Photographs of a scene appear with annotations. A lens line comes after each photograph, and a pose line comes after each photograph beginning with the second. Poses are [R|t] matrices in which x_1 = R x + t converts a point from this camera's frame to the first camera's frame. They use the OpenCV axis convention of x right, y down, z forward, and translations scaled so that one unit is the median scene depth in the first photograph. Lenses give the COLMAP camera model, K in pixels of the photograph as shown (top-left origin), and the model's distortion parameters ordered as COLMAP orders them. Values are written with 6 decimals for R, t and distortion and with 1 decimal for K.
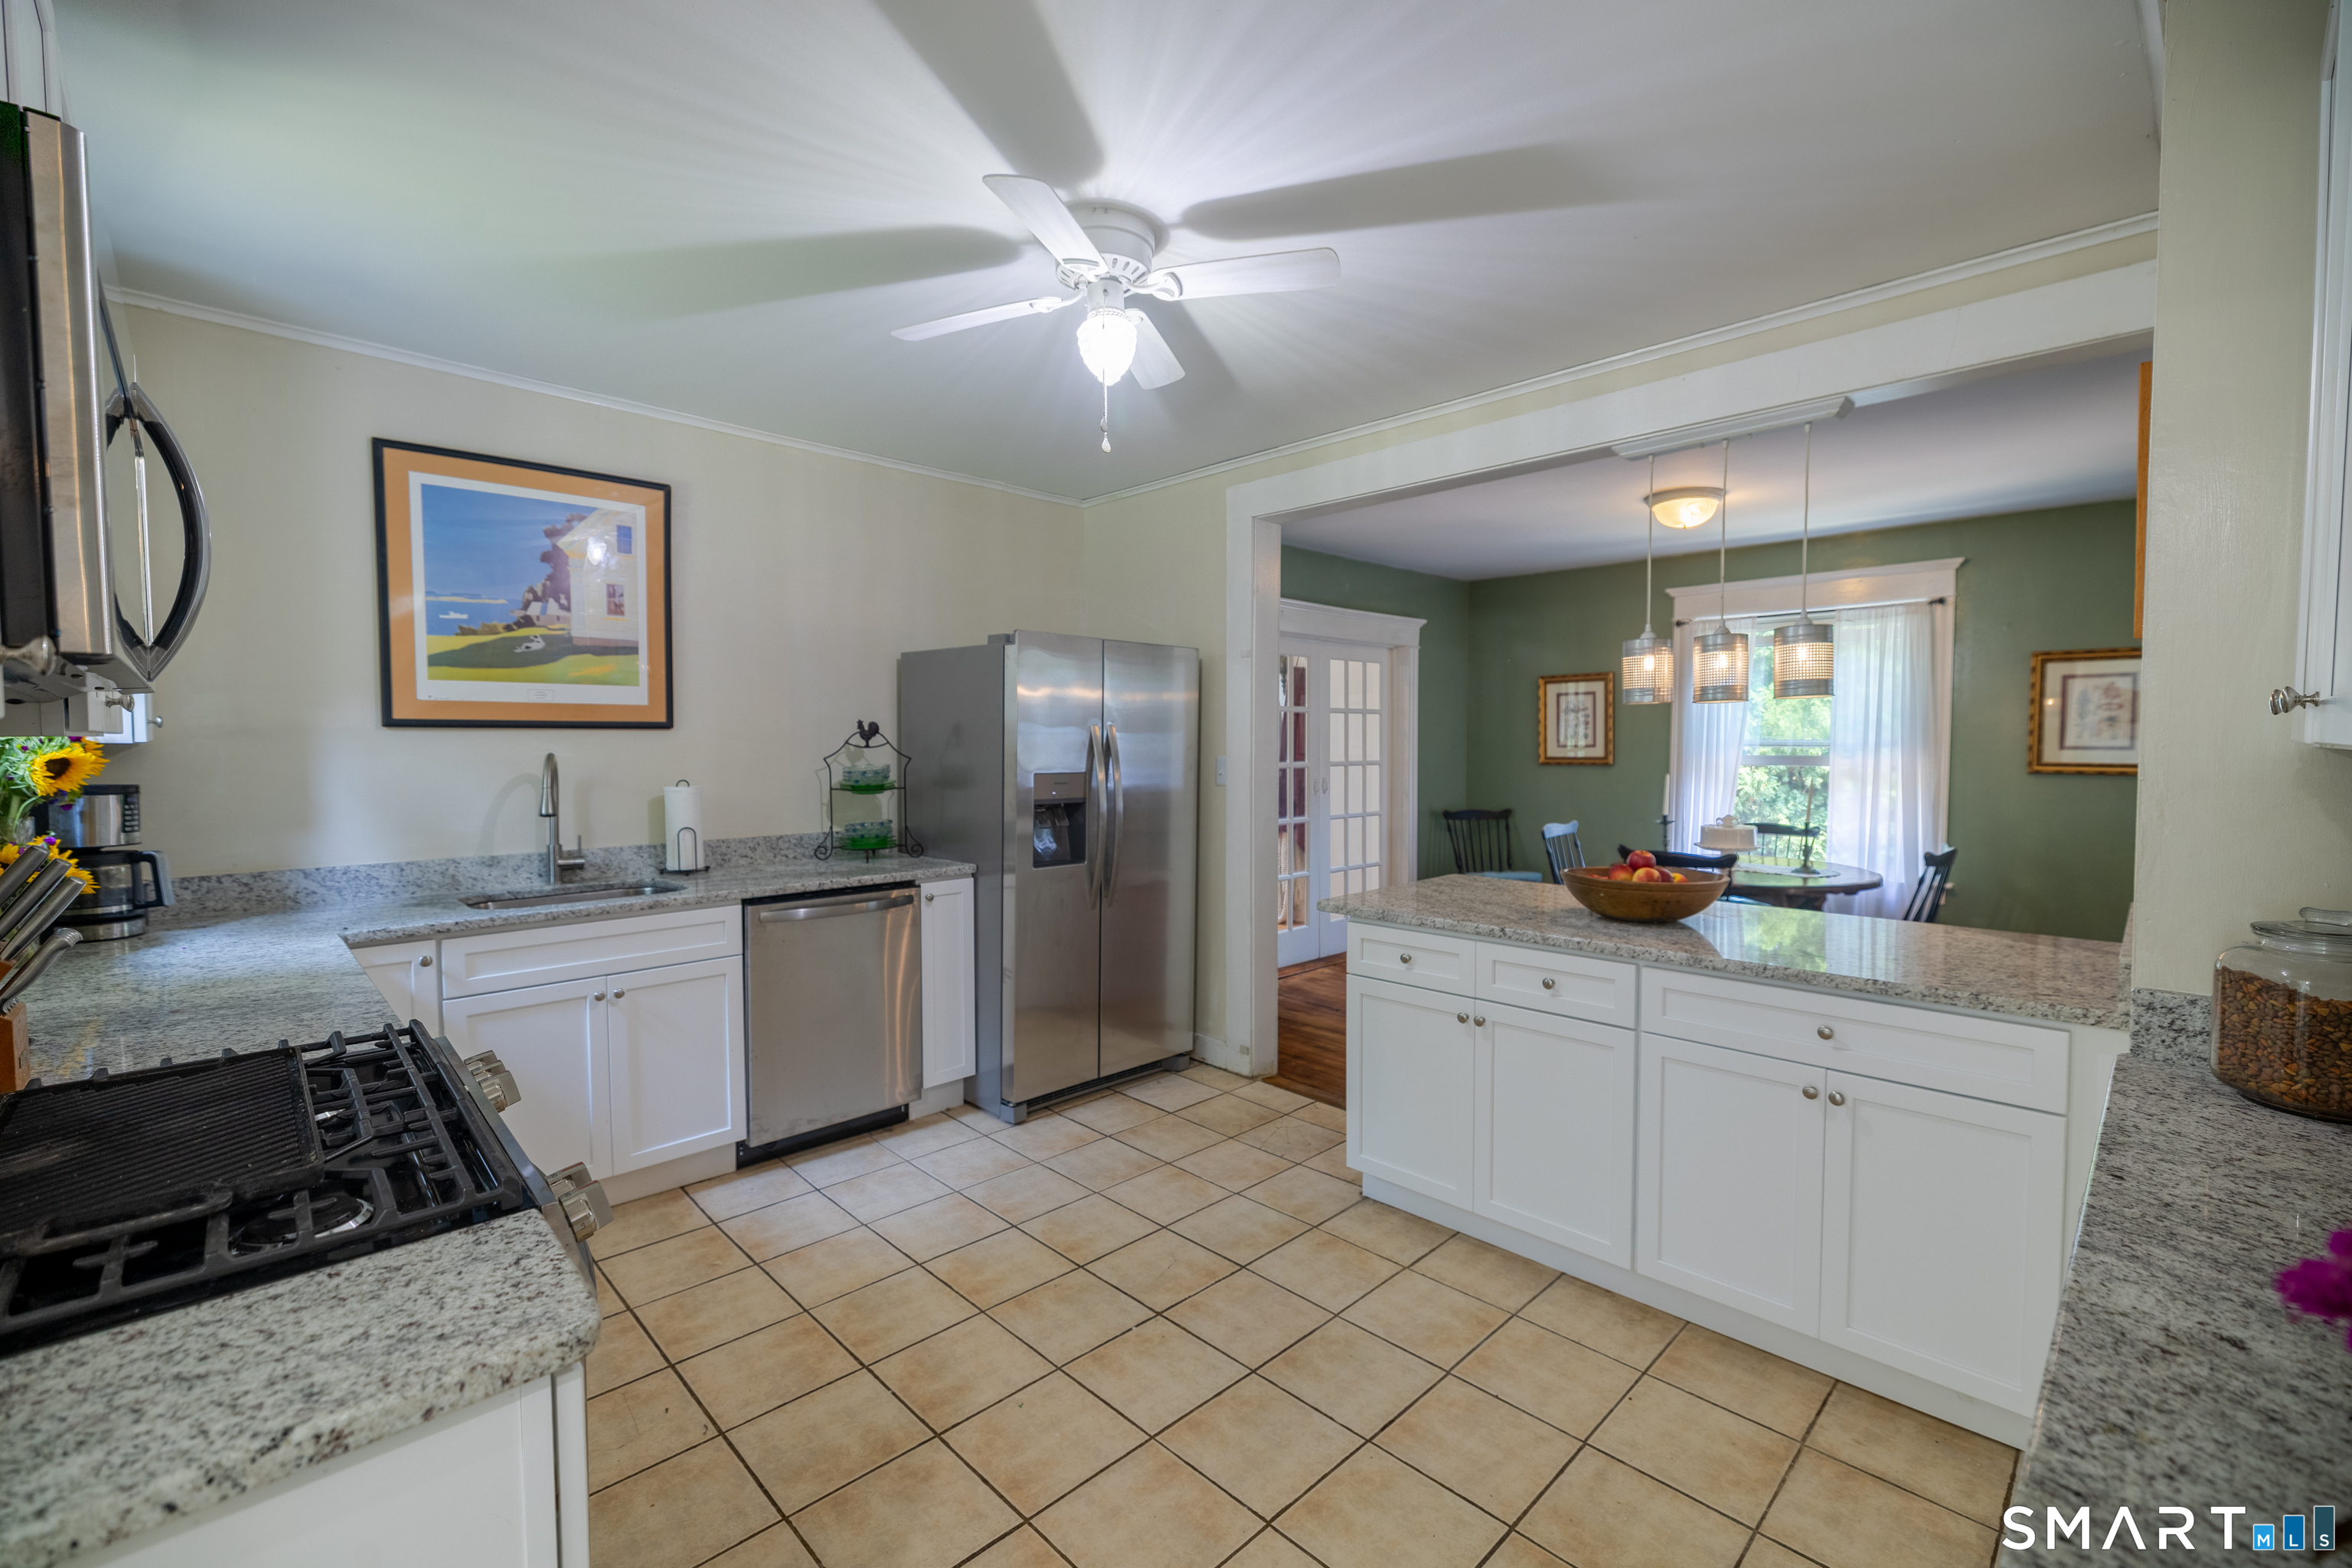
lens RADIAL K [[1017.4, 0, 1176.0], [0, 1017.4, 784.0], [0, 0, 1]] dist [-0.001362, -0.000116]
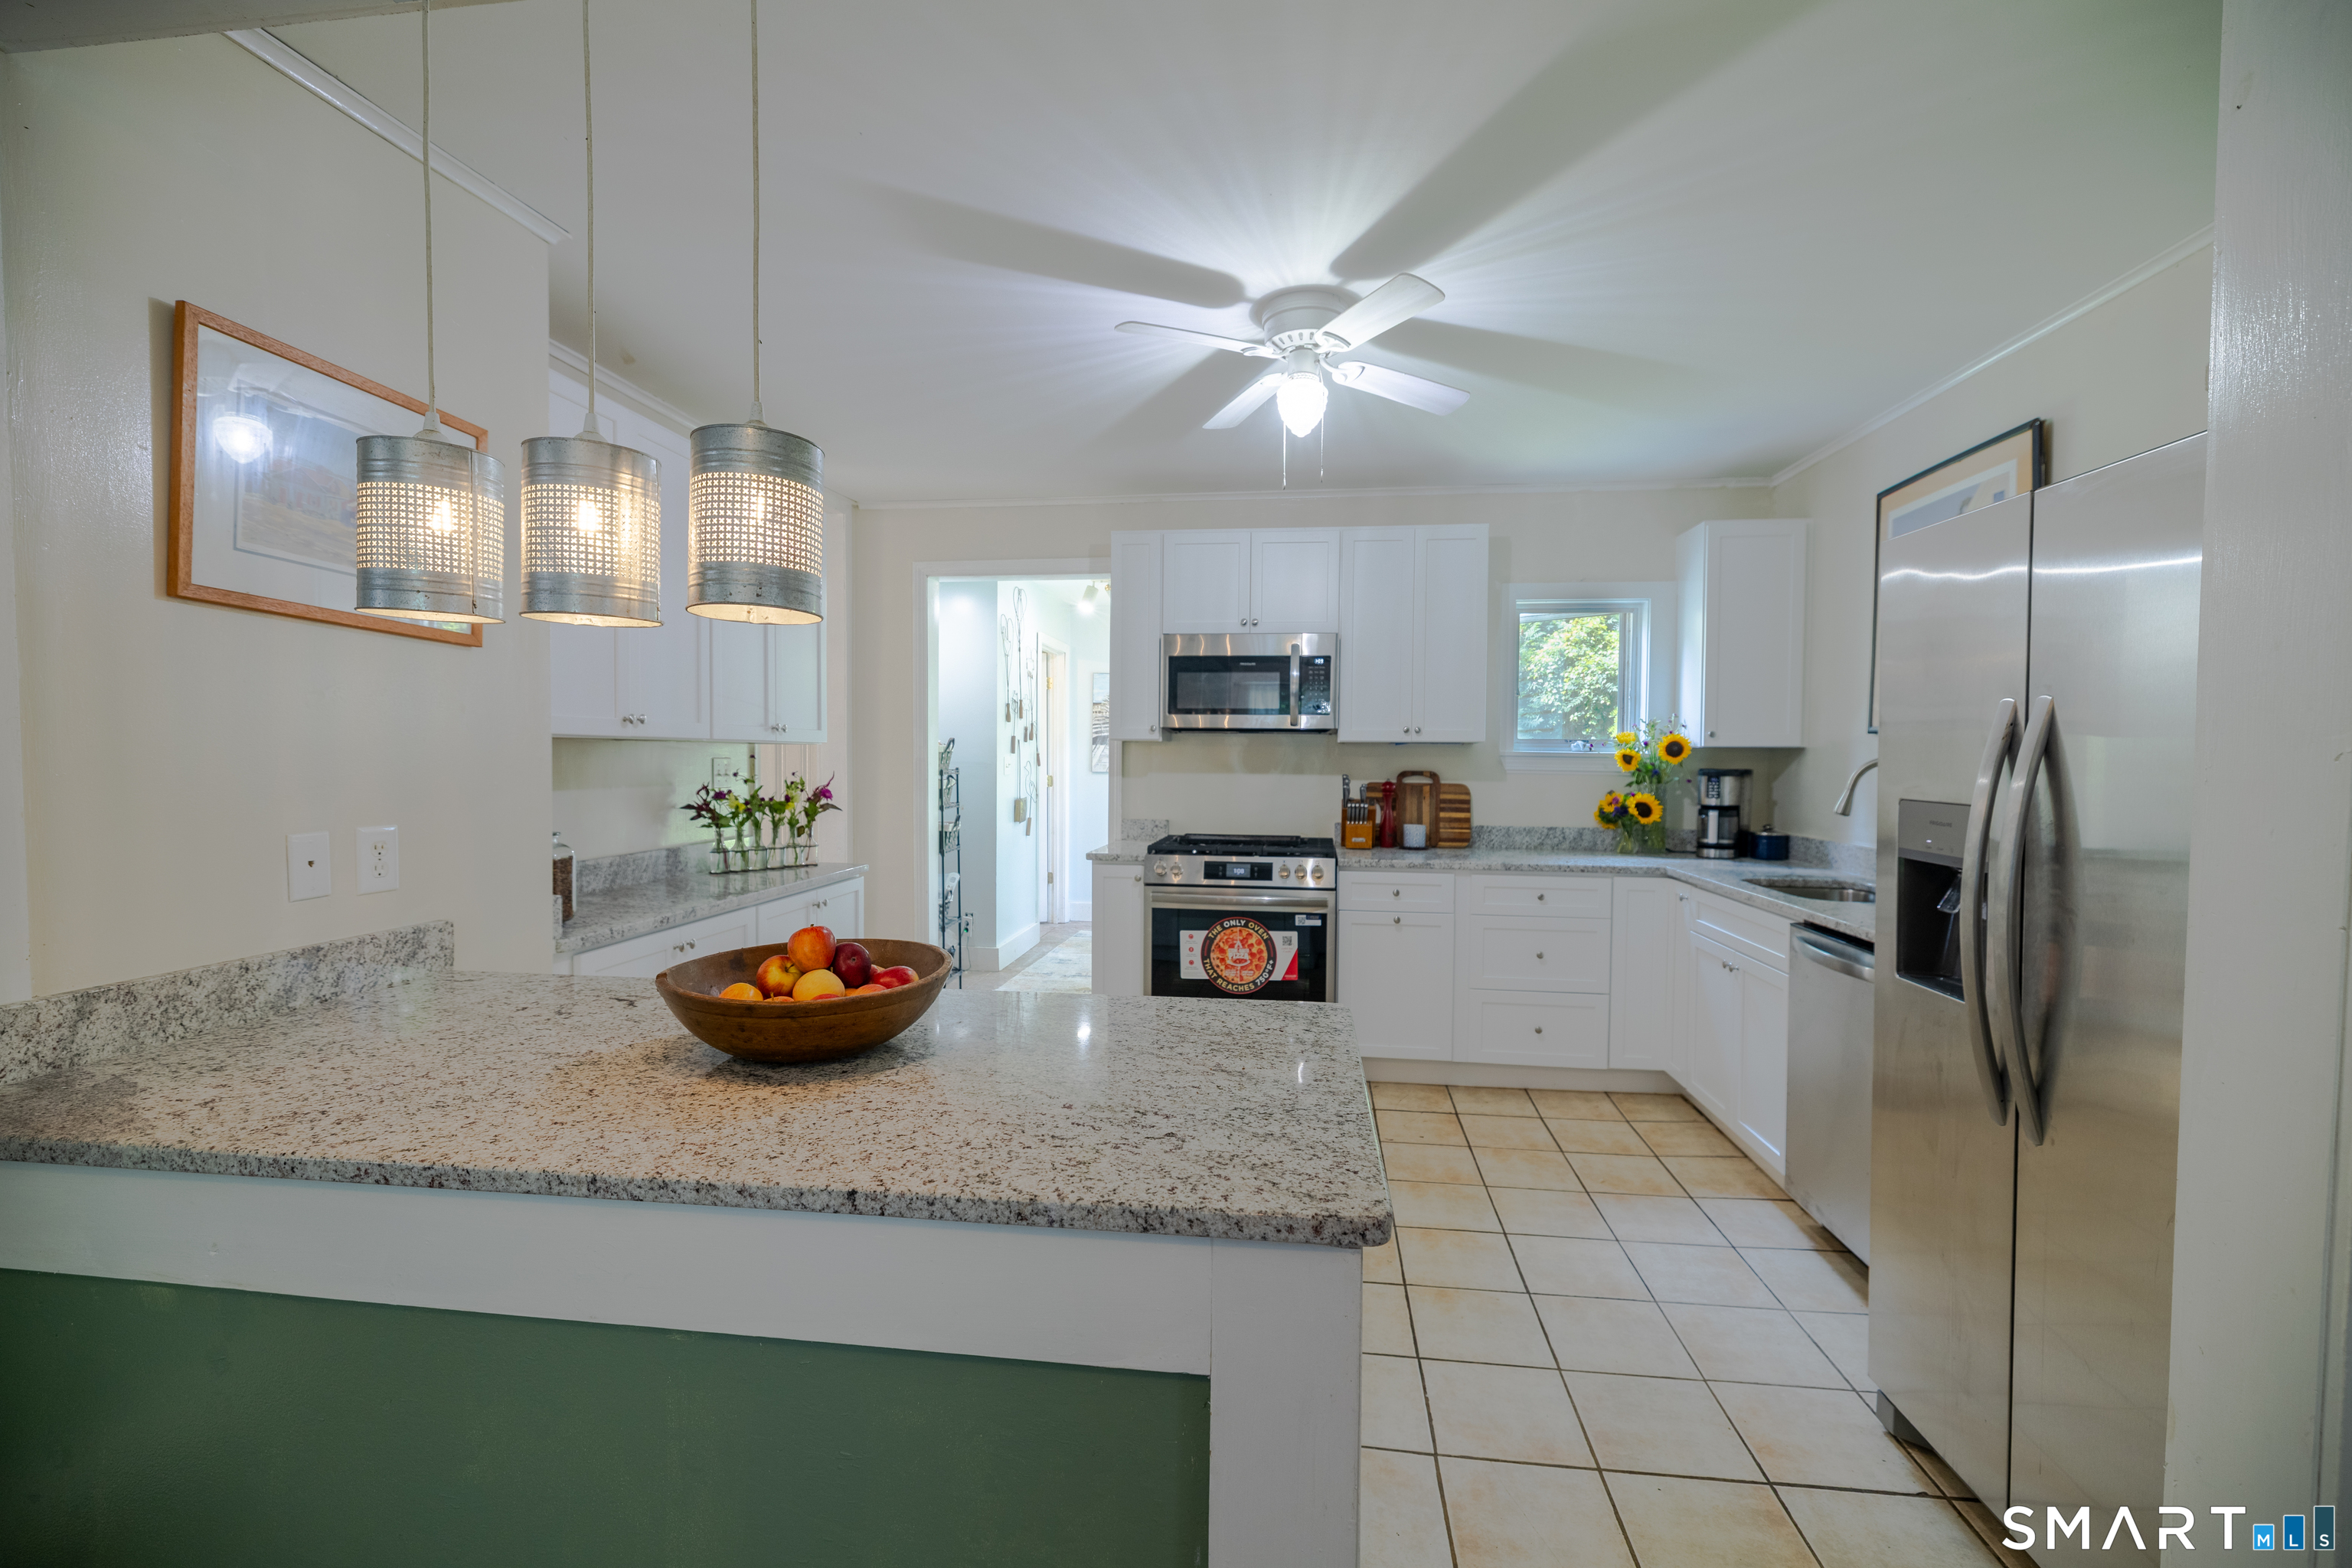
lens RADIAL K [[1017.4, 0, 1176.0], [0, 1017.4, 784.0], [0, 0, 1]] dist [-0.001362, -0.000116]
pose [[-0.793394, 0.016723, -0.608478, 0.674989], [-0.031223, 0.997189, 0.068117, -0.060311], [0.607907, 0.073042, -0.790642, 1.638060]]
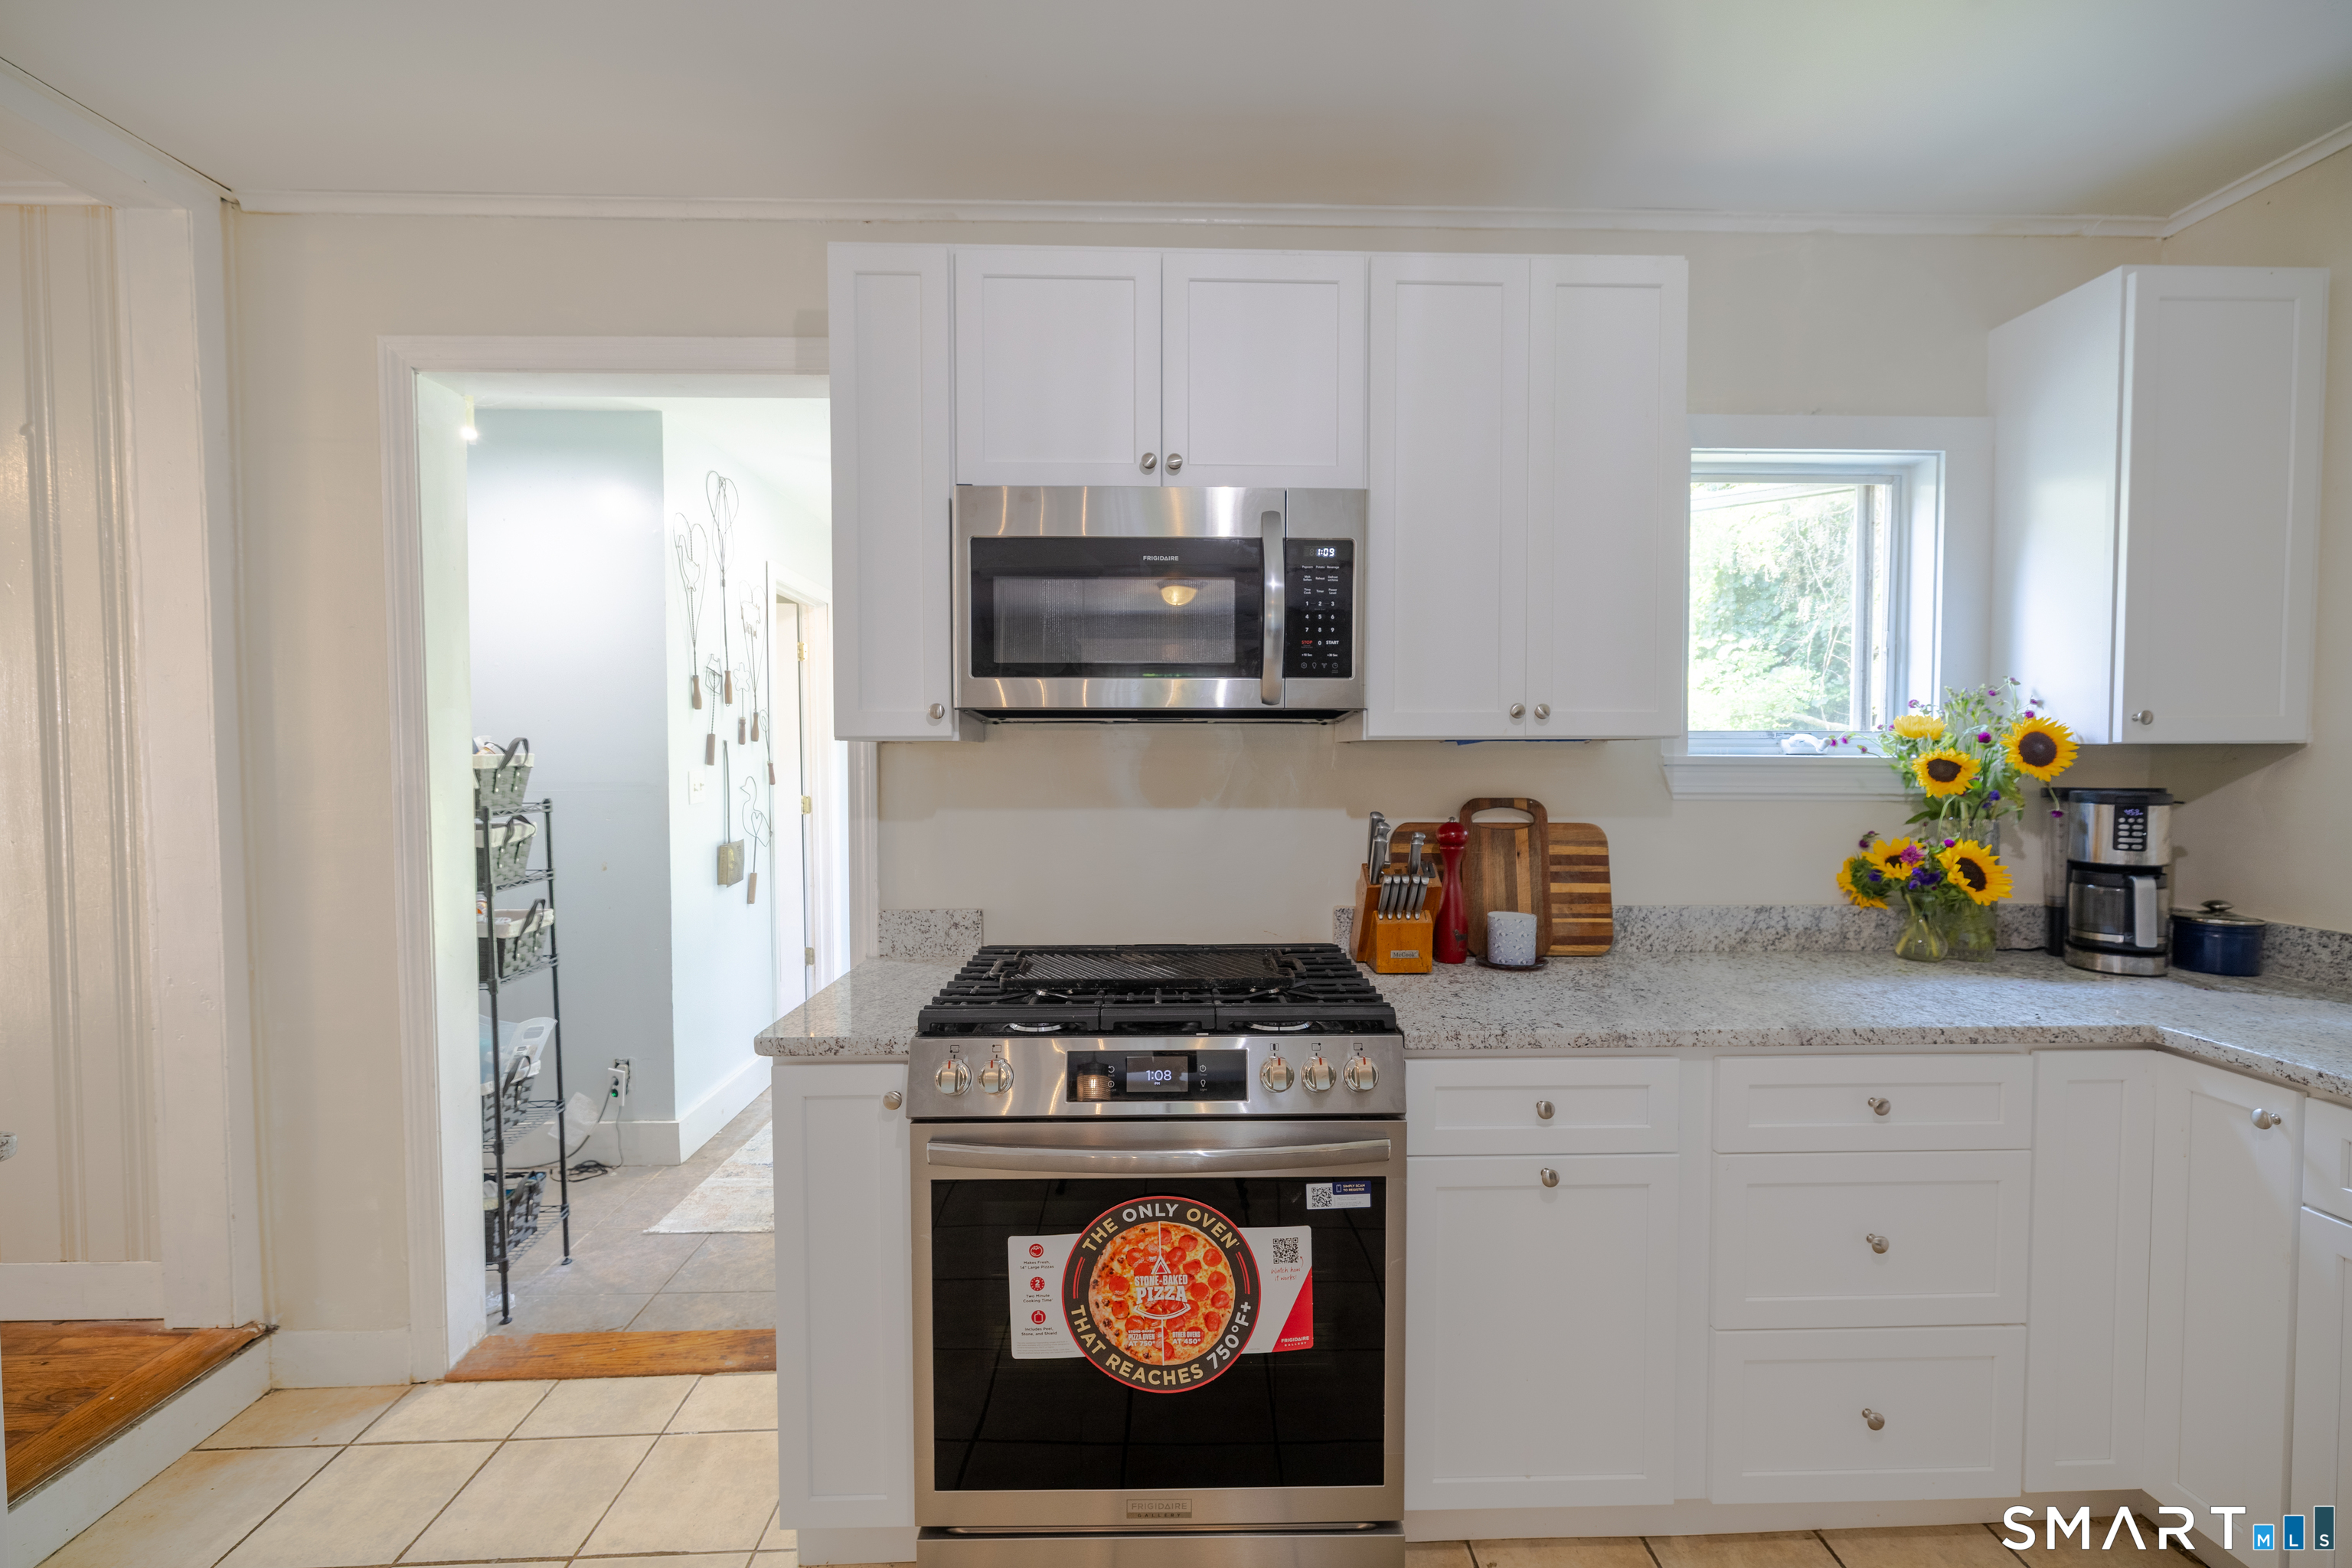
lens RADIAL K [[1017.4, 0, 1176.0], [0, 1017.4, 784.0], [0, 0, 1]] dist [-0.001362, -0.000116]
pose [[-0.687120, 0.027849, -0.726010, 0.100655], [-0.026877, 0.997607, 0.063706, -0.035726], [0.726046, 0.063287, -0.684727, 0.911812]]
